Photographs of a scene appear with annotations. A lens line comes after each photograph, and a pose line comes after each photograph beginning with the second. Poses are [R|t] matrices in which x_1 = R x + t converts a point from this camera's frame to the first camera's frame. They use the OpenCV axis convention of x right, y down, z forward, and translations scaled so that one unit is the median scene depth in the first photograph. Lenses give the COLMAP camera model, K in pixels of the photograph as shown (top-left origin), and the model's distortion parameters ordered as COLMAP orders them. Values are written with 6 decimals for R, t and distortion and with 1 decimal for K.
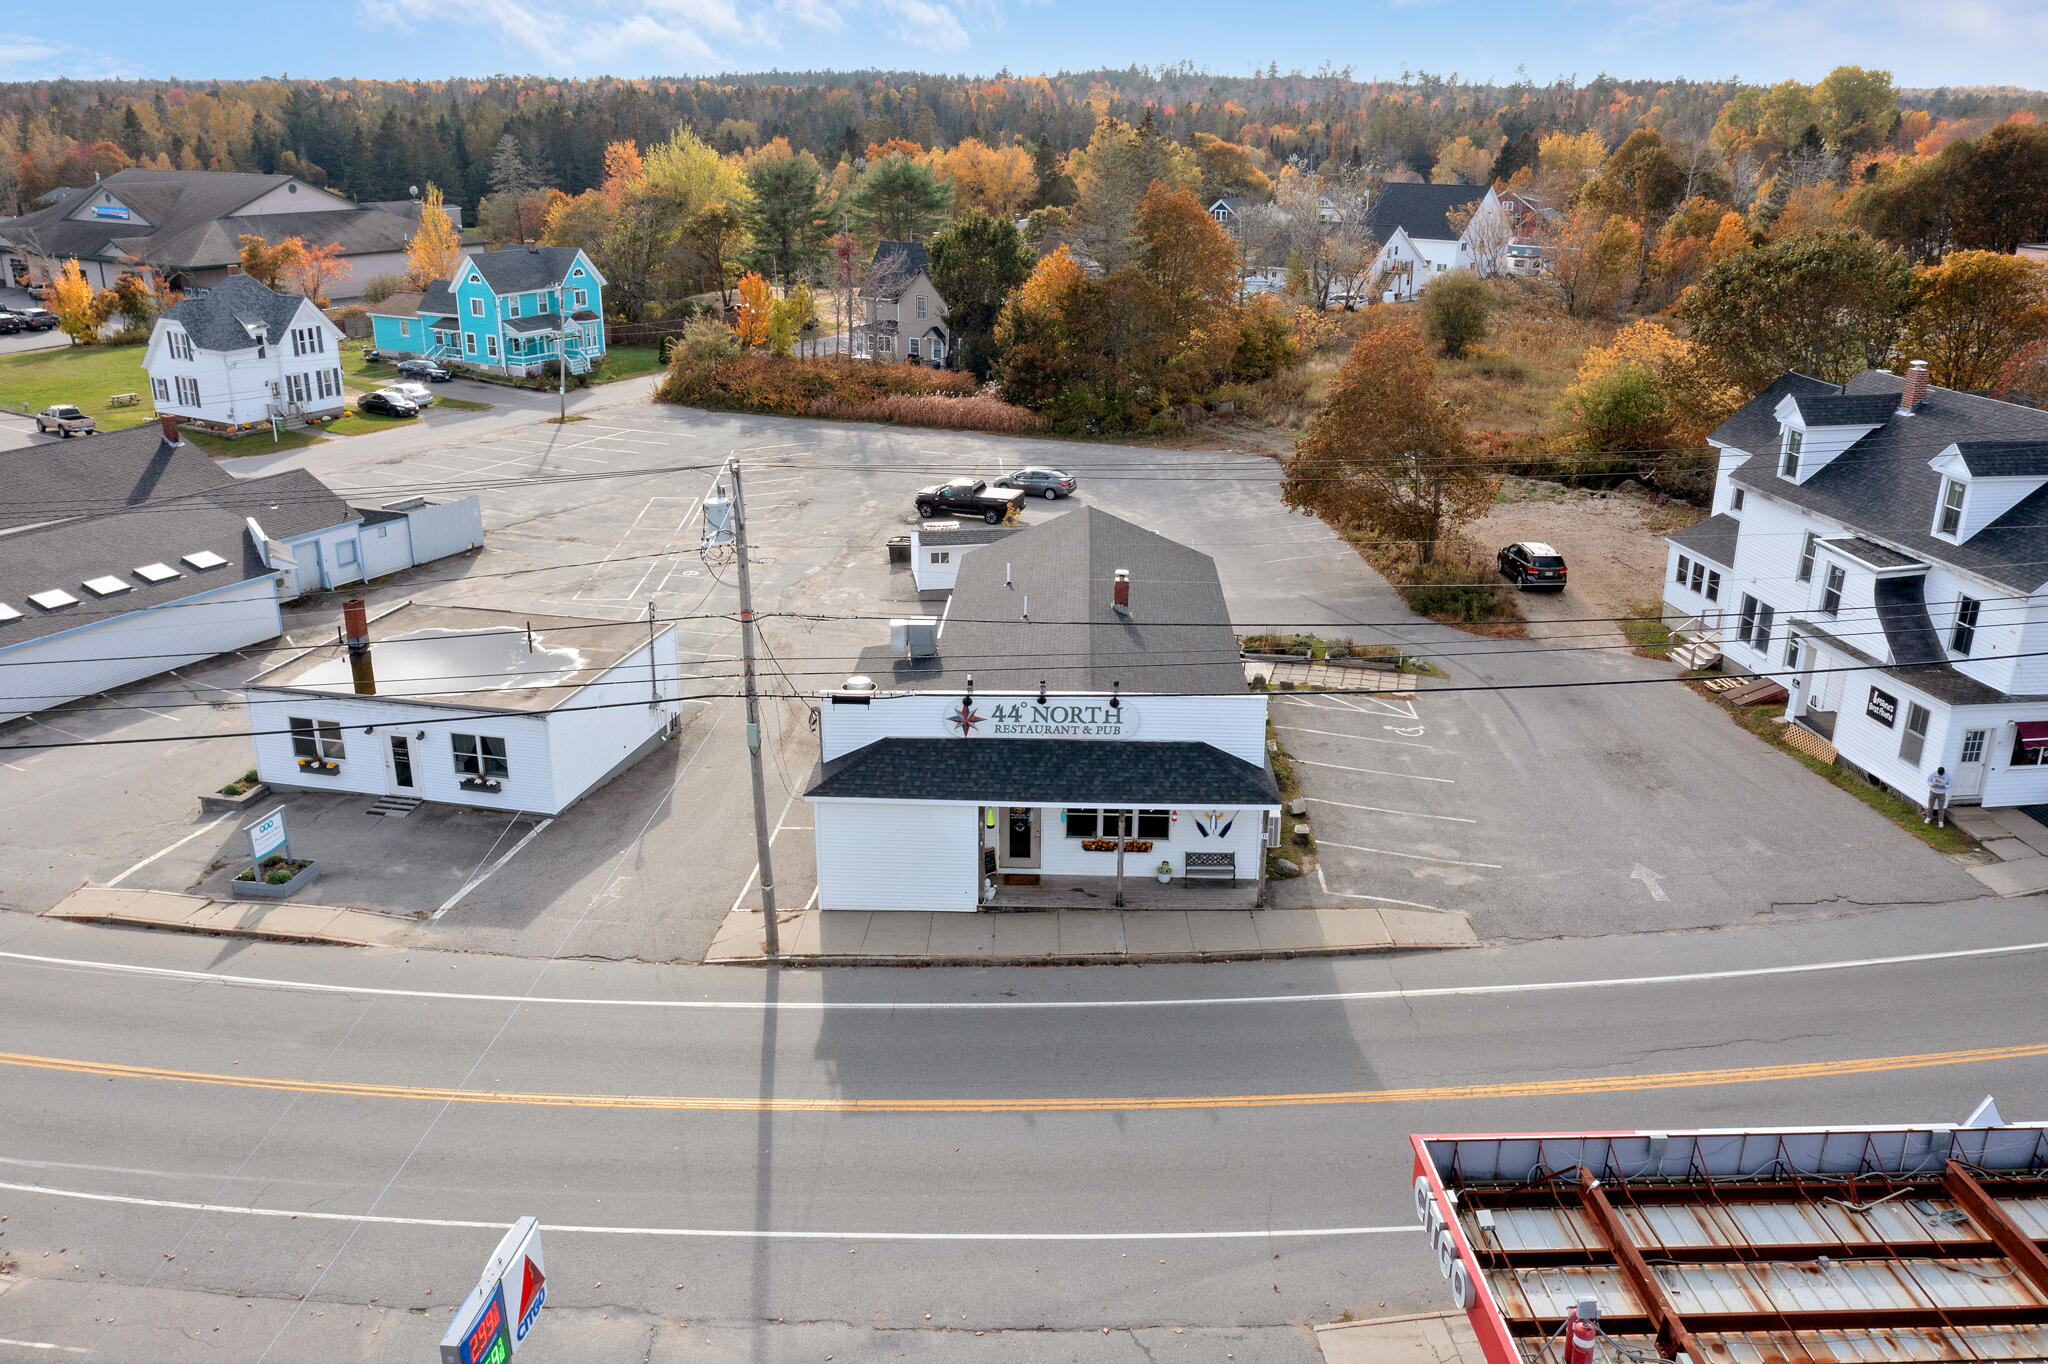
lens RADIAL K [[1625.2, 0, 1015.8], [0, 1625.2, 683.8], [0, 0, 1]] dist [-0.005930, 0.001433]
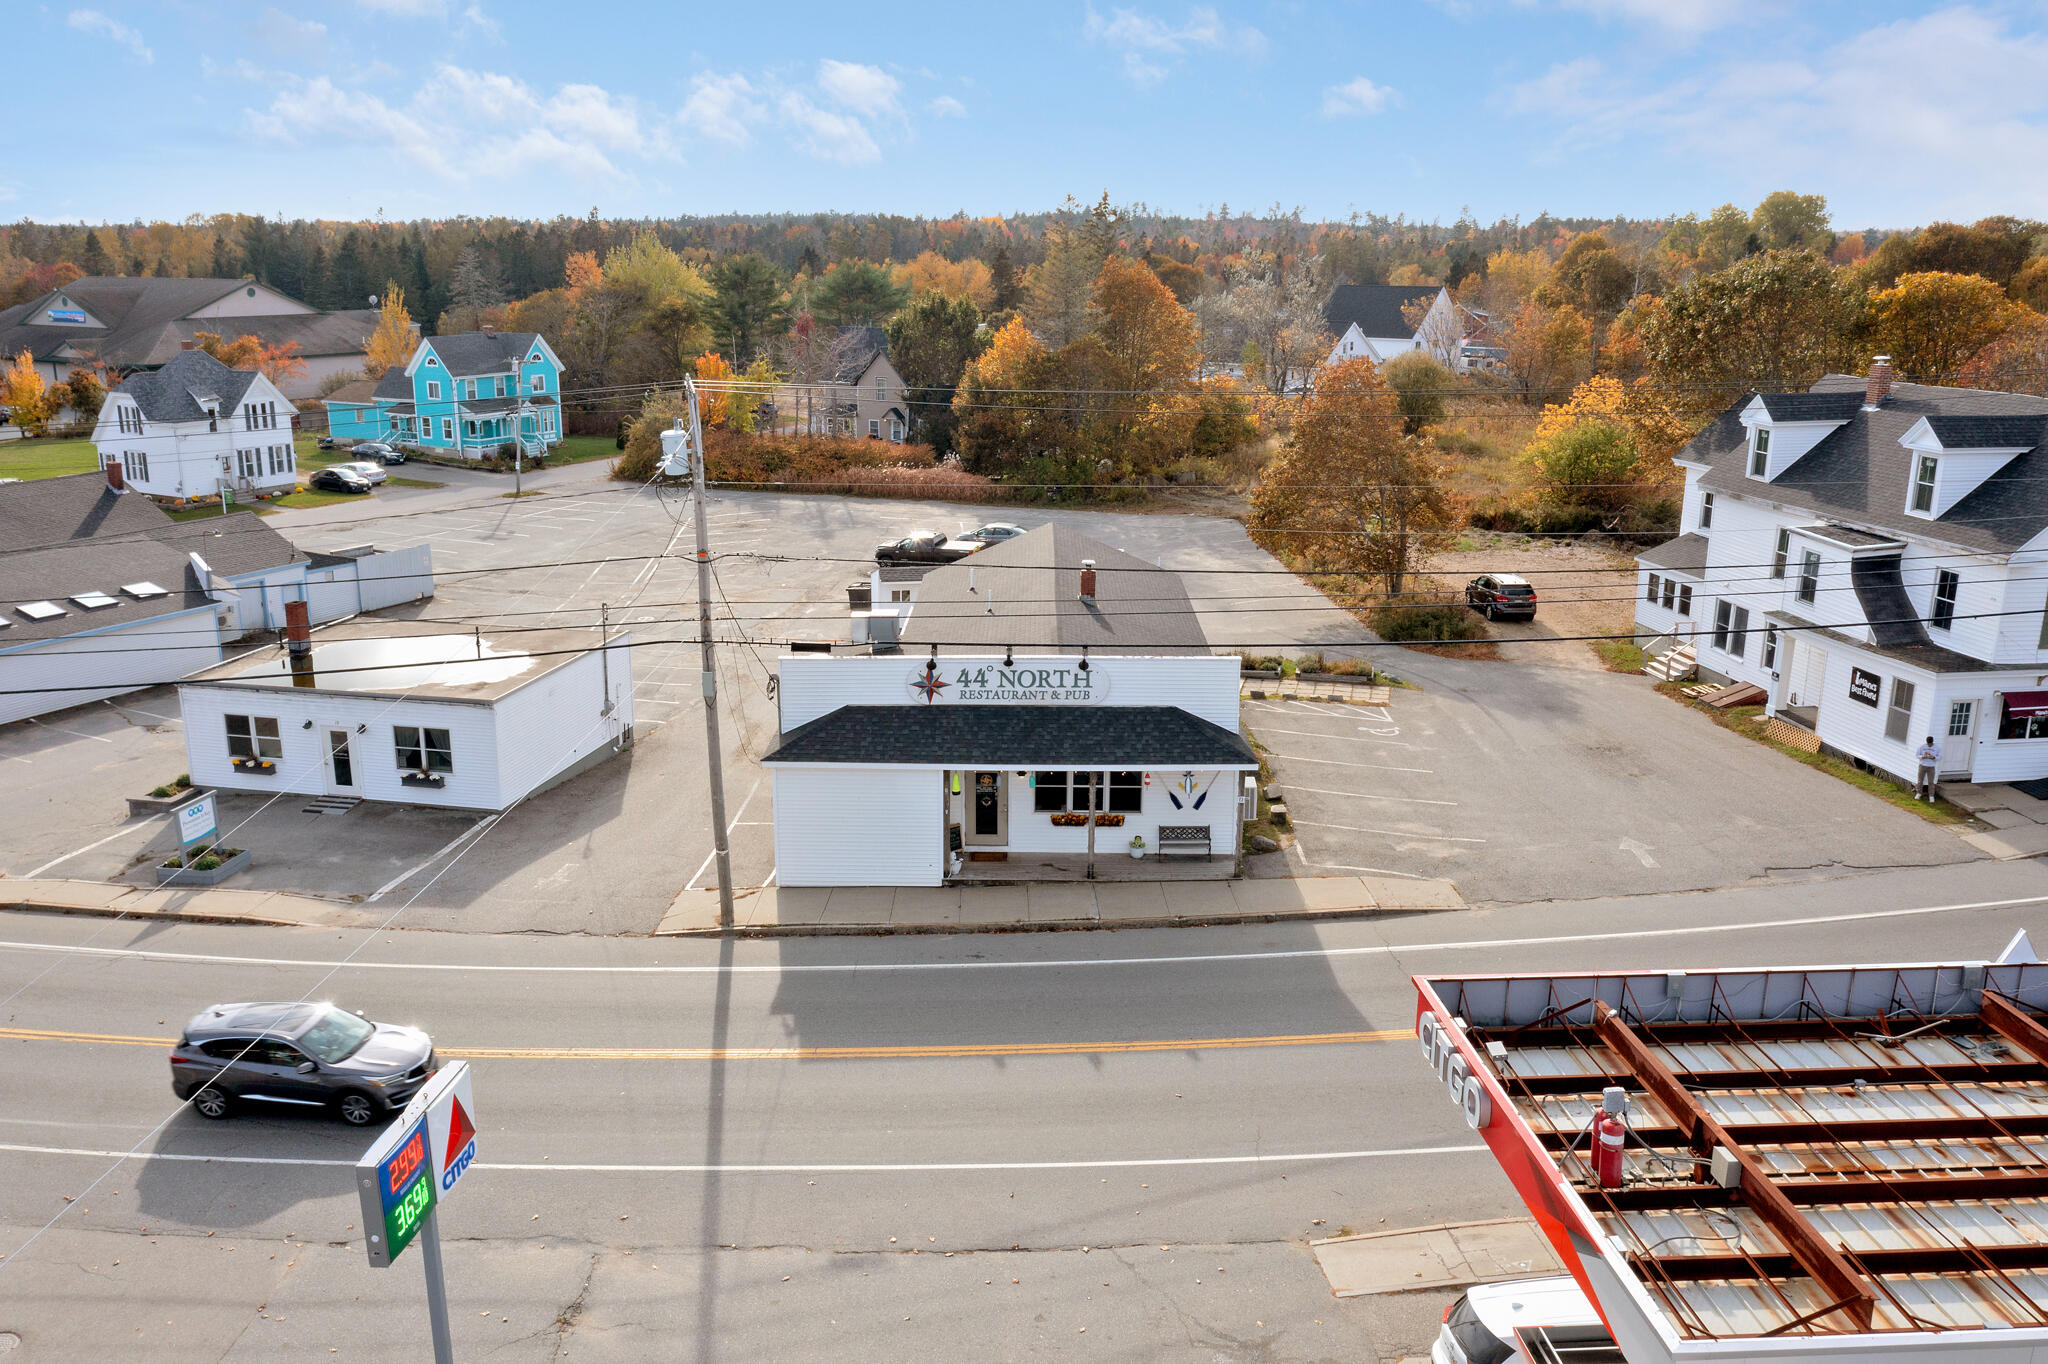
lens RADIAL K [[1639.3, 0, 1007.7], [0, 1639.3, 683.9], [0, 0, 1]] dist [-0.010070, 0.001942]
pose [[0.999783, -0.006780, 0.019712, -0.003133], [0.008407, 0.996455, -0.083702, 0.089402], [-0.019075, 0.083849, 0.996296, 0.025635]]
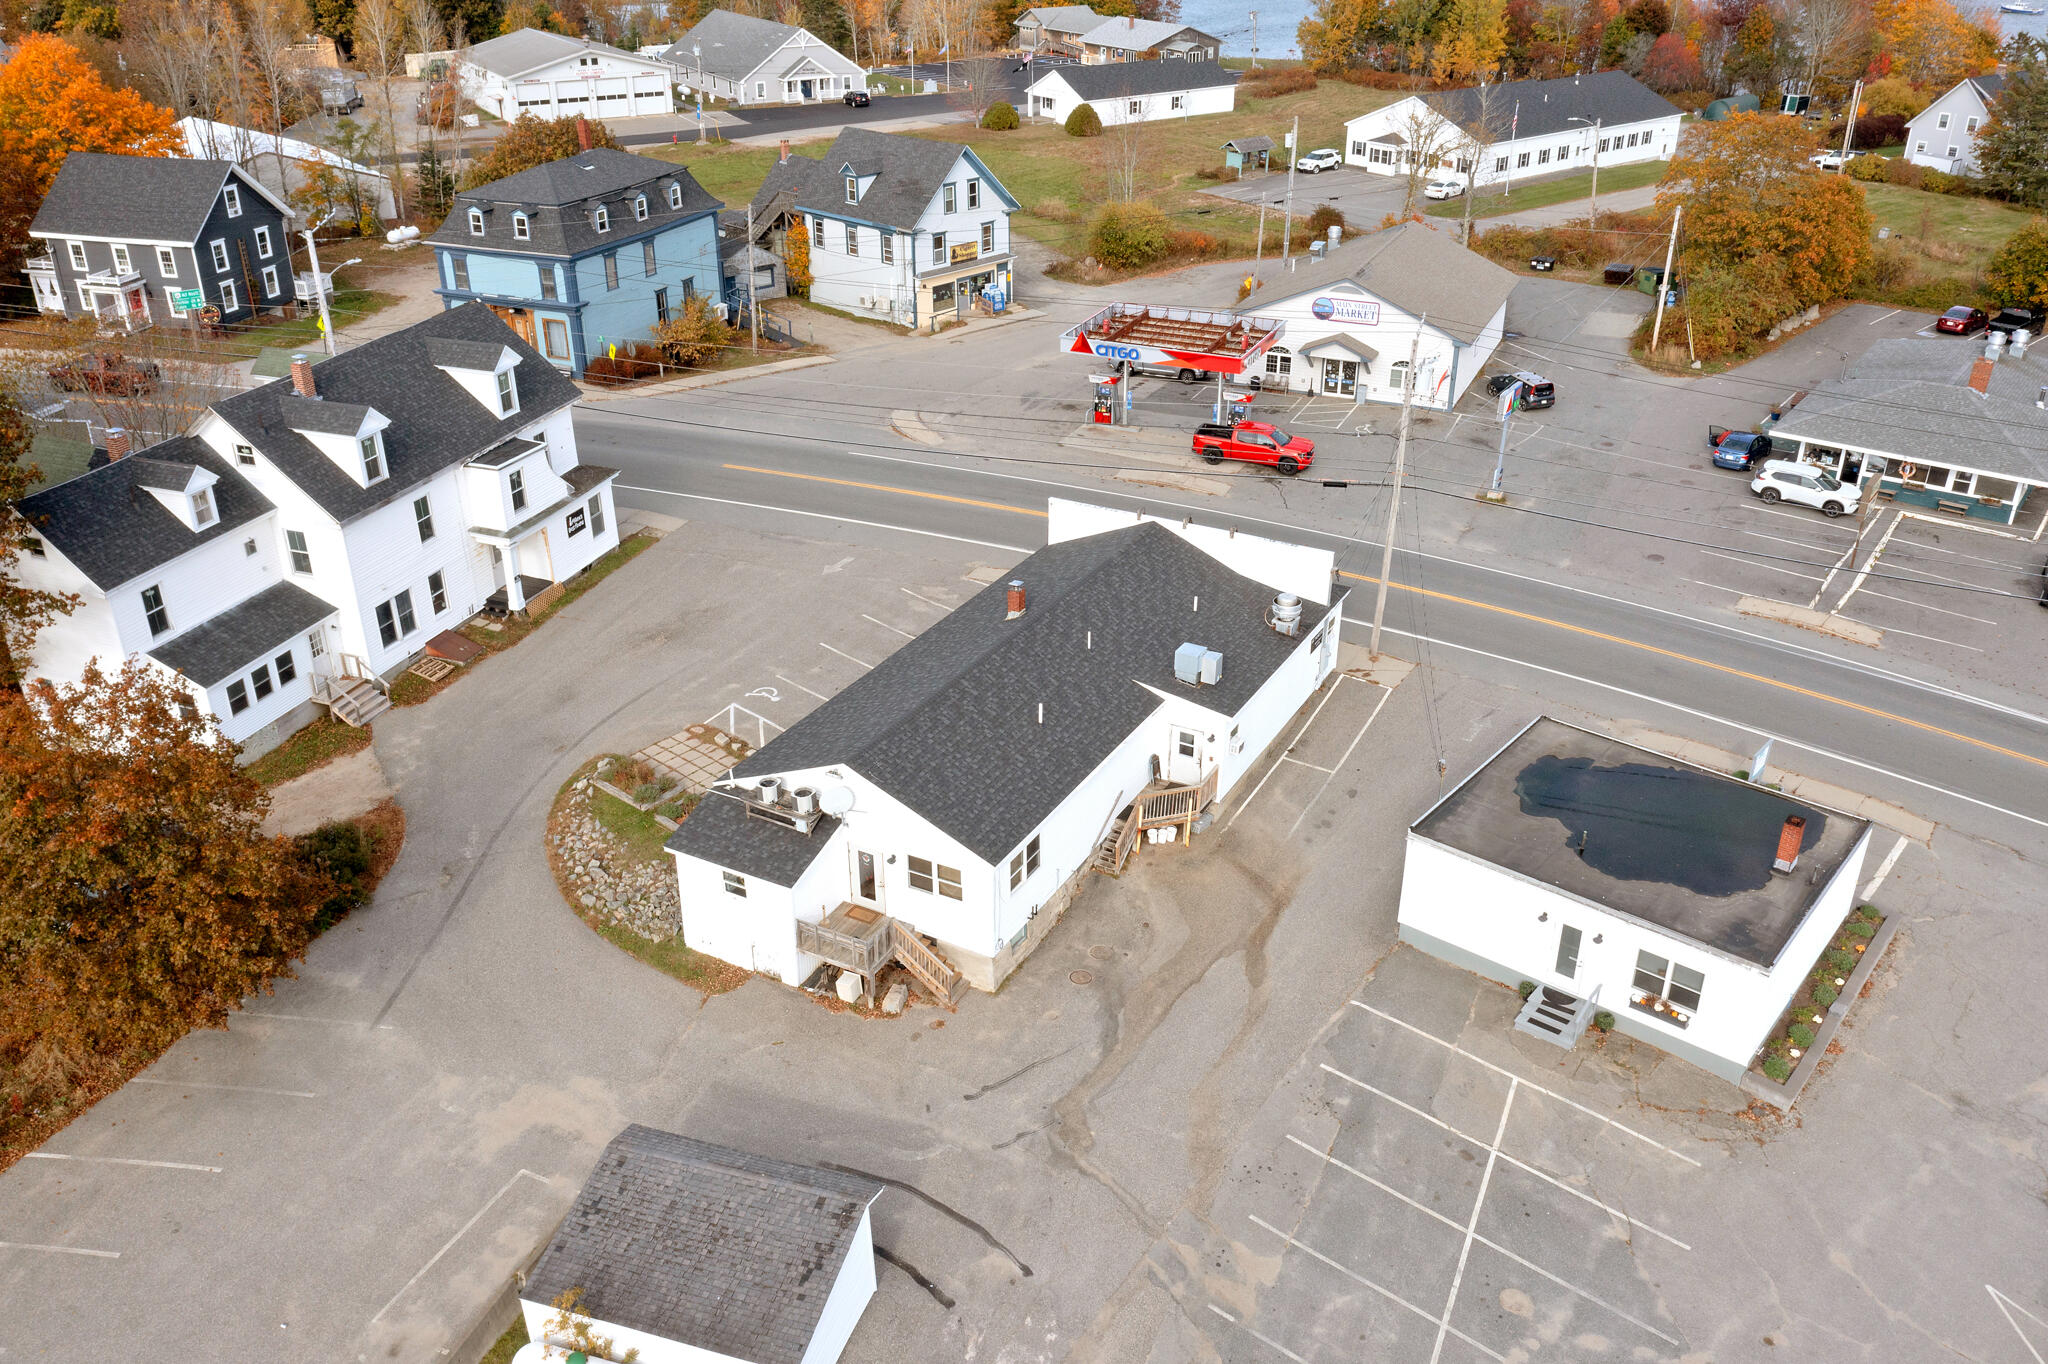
lens RADIAL K [[1616.8, 0, 1035.6], [0, 1616.8, 686.0], [0, 0, 1]] dist [-0.007896, -0.003903]
pose [[-0.898703, -0.207536, 0.386344, -0.393745], [0.143457, 0.693363, 0.706164, -0.812981], [-0.414431, 0.690056, -0.593355, 1.746945]]
